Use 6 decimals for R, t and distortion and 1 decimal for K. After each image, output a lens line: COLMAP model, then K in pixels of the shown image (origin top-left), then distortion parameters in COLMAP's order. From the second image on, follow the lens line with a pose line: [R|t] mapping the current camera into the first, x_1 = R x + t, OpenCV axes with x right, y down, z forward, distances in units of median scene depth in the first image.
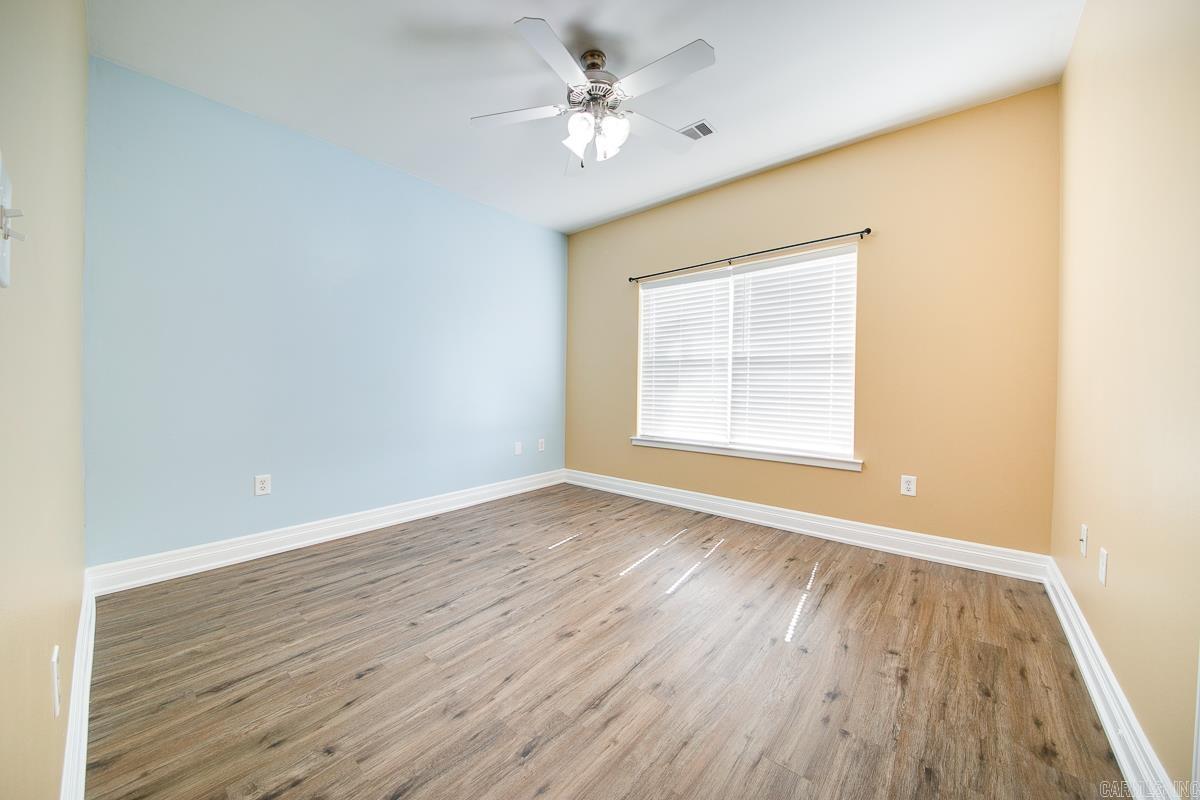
lens RADIAL K [[424.4, 0, 597.3], [0, 424.4, 394.3], [0, 0, 1]] dist [0.015721, -0.014992]
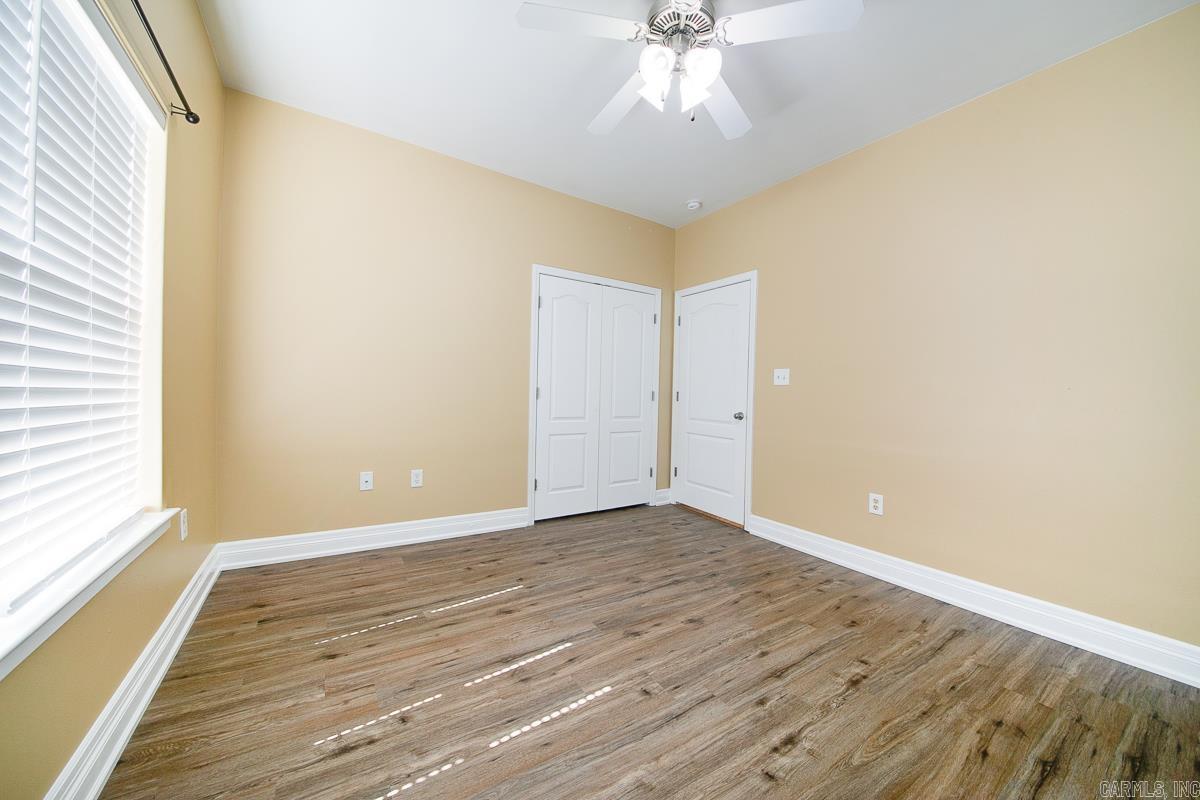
lens RADIAL K [[424.4, 0, 597.3], [0, 424.4, 394.3], [0, 0, 1]] dist [0.015721, -0.014992]
pose [[-0.955377, -0.035980, 0.293190, -0.115605], [-0.031238, 0.999295, 0.020841, -0.035852], [-0.293733, 0.010752, -0.955827, 1.817223]]
